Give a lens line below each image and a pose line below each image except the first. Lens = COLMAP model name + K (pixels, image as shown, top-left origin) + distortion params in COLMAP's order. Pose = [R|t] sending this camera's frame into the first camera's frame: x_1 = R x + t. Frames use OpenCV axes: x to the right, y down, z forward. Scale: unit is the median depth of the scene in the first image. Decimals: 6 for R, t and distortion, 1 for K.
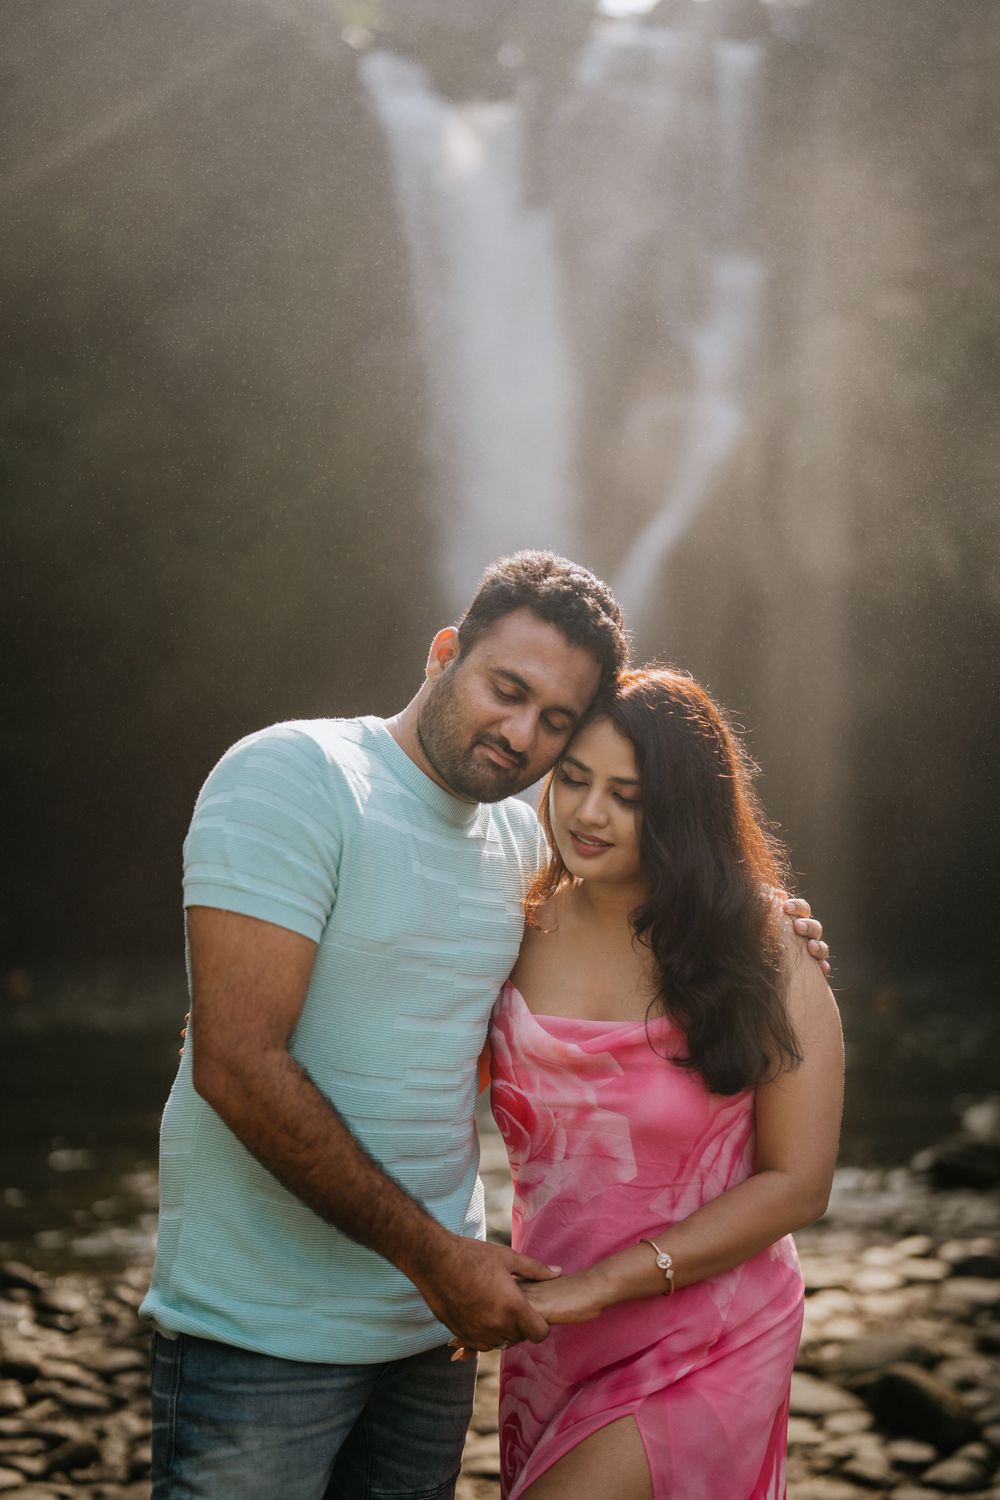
lens RADIAL K [[1994.5, 0, 504.3], [0, 1994.5, 743.8], [0, 0, 1]] dist [0.086326, 0.000000]
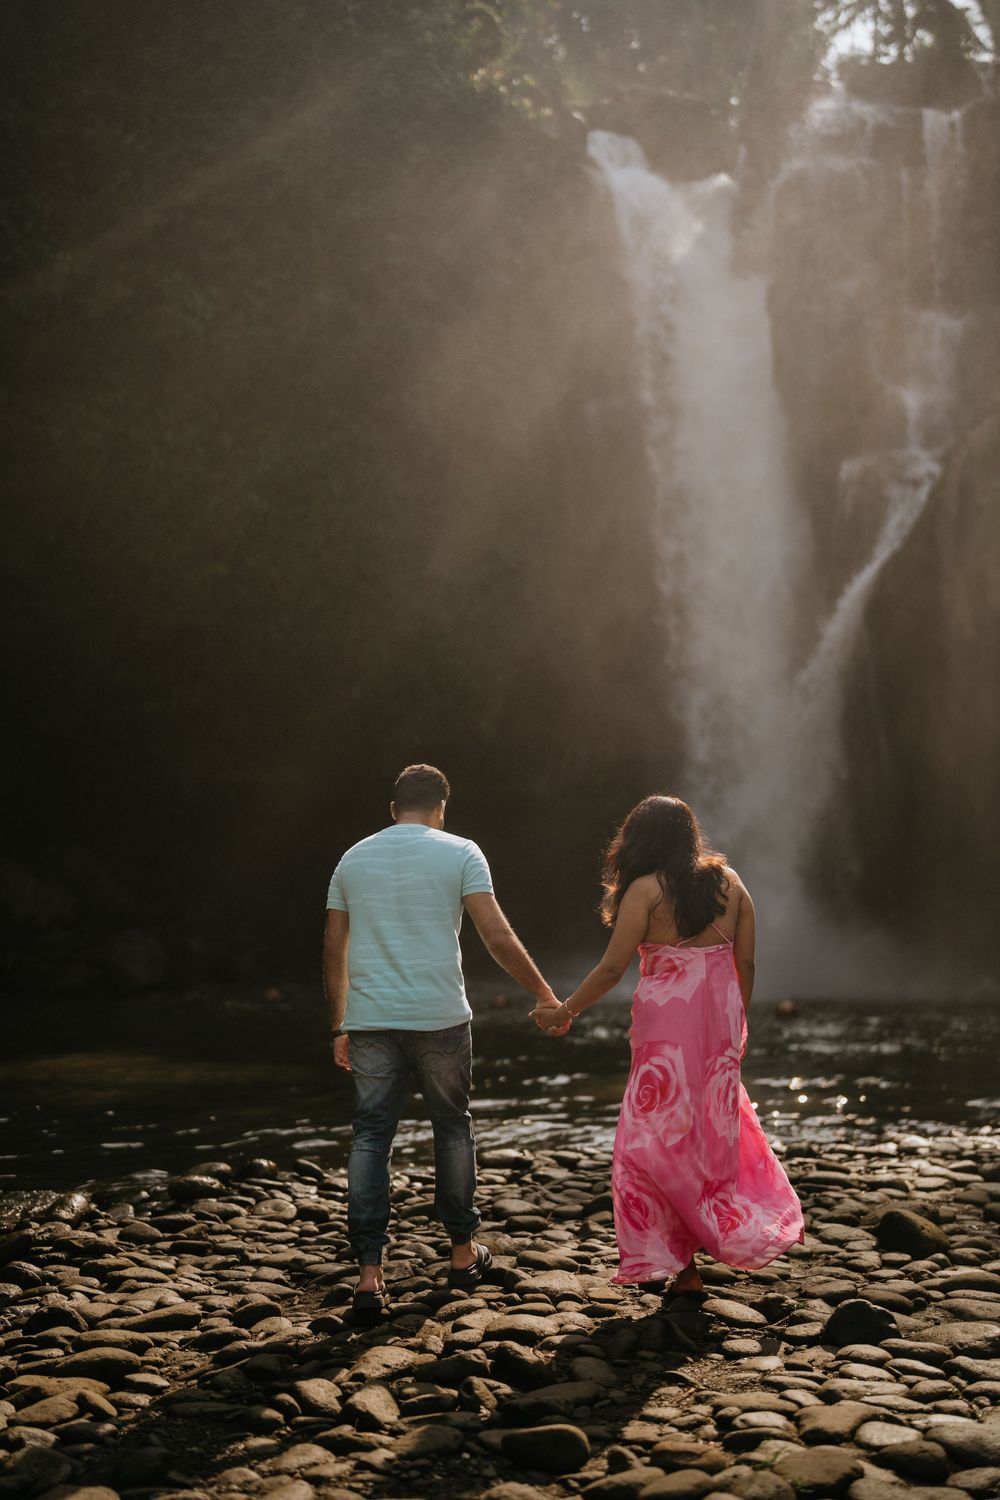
lens RADIAL K [[1994.5, 0, 510.7], [0, 1994.5, 759.8], [0, 0, 1]] dist [0.086326, 0.000000]
pose [[0.993444, -0.002825, -0.114289, 0.066626], [0.002229, 0.999983, -0.005345, -0.012540], [0.114302, 0.005055, 0.993433, -0.413757]]
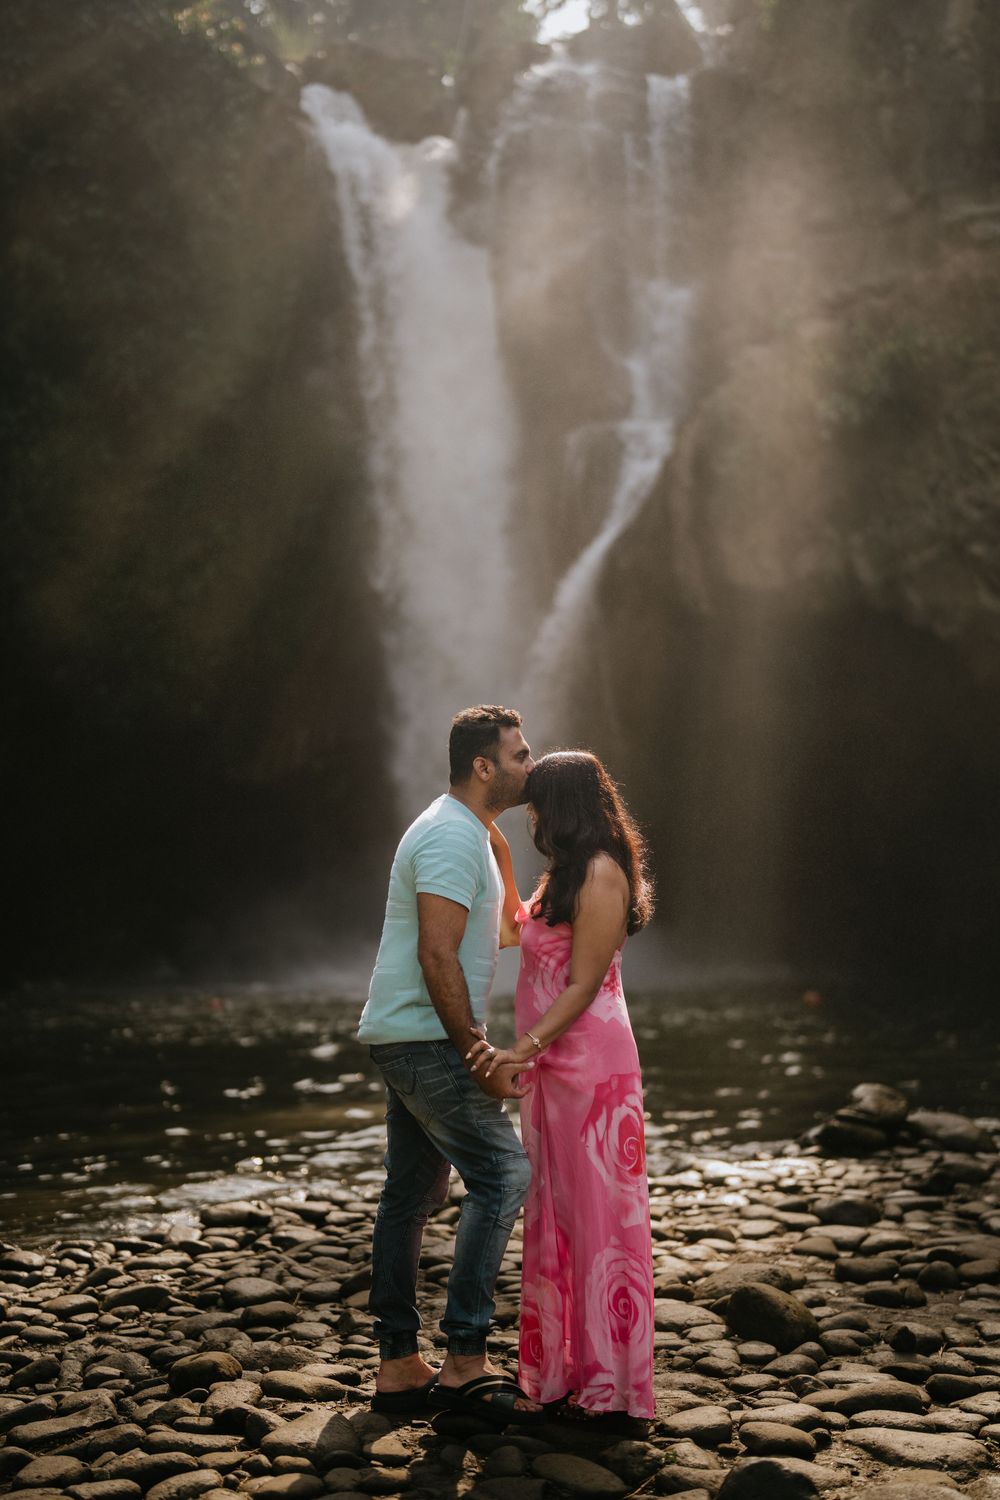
lens RADIAL K [[1994.5, 0, 497.4], [0, 1994.5, 752.7], [0, 0, 1]] dist [0.086326, 0.000000]
pose [[0.999711, -0.011501, 0.021110, 0.023336], [0.011583, 0.999926, -0.003790, 0.005996], [-0.021065, 0.004033, 0.999770, -0.124394]]
